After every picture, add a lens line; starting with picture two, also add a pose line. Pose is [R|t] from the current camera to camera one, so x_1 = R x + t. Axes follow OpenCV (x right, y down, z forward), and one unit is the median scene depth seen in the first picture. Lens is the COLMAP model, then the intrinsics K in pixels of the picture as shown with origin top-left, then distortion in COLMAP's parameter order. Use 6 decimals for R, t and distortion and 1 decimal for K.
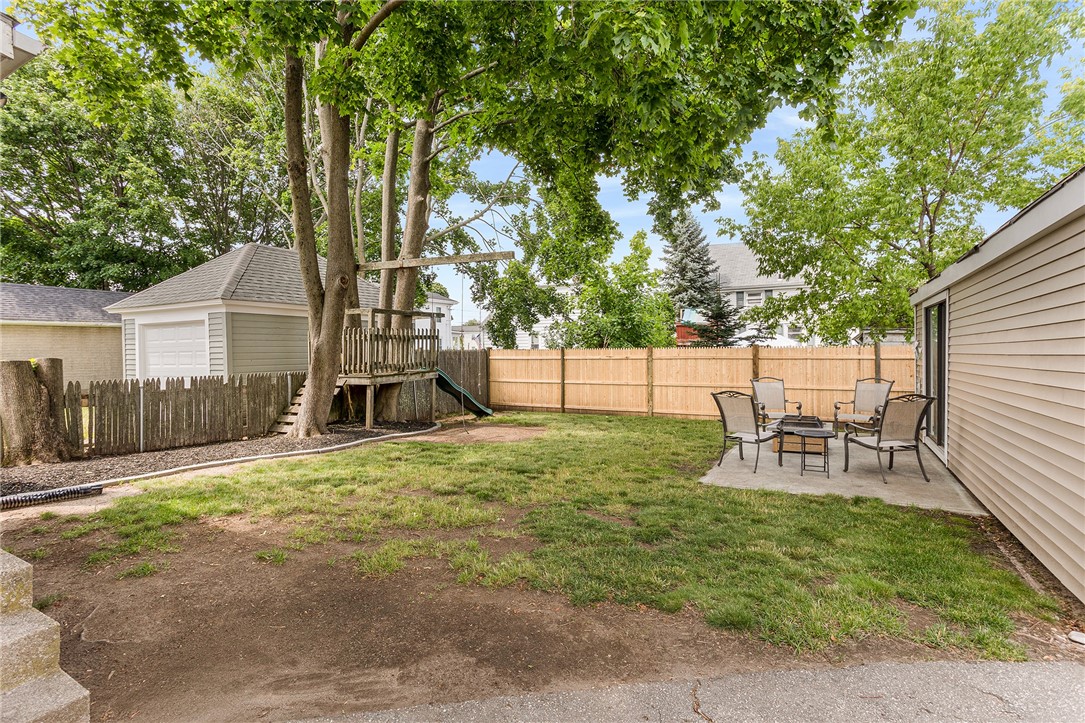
lens RADIAL K [[525.1, 0, 542.5], [0, 525.1, 361.5], [0, 0, 1]] dist [-0.037540, 0.032207]
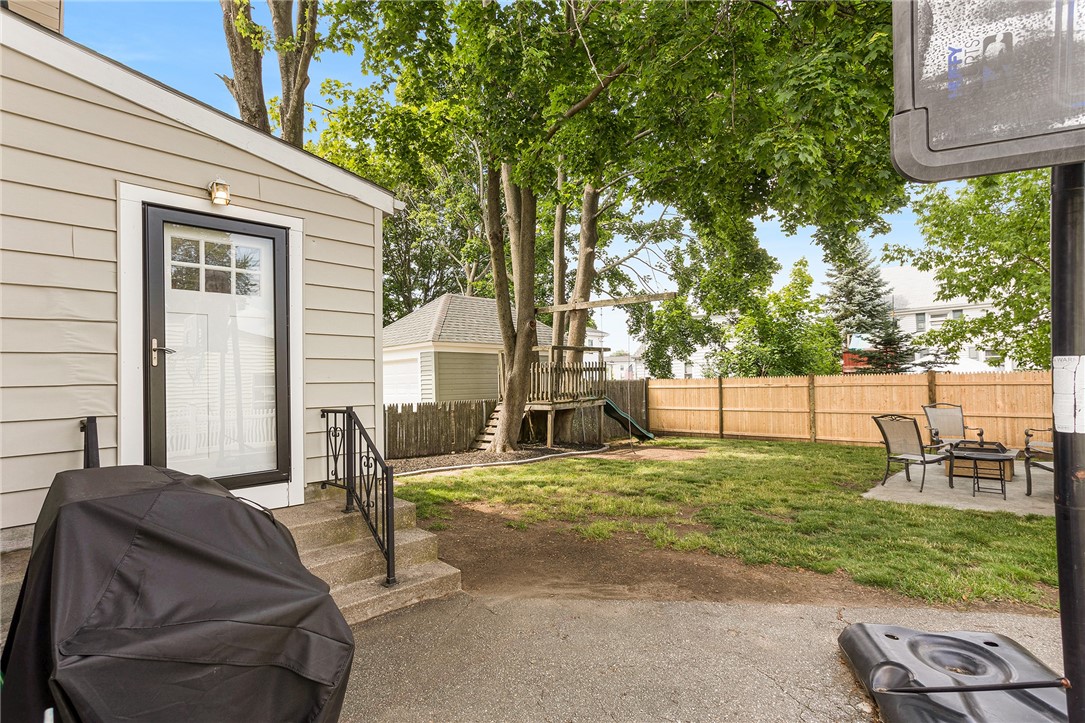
lens RADIAL K [[522.0, 0, 534.8], [0, 522.0, 376.7], [0, 0, 1]] dist [-0.034406, 0.031705]
pose [[0.956849, -0.013980, -0.290249, -0.021595], [0.005512, 0.999536, -0.029973, 0.004392], [0.290533, 0.027080, 0.956482, -0.150662]]
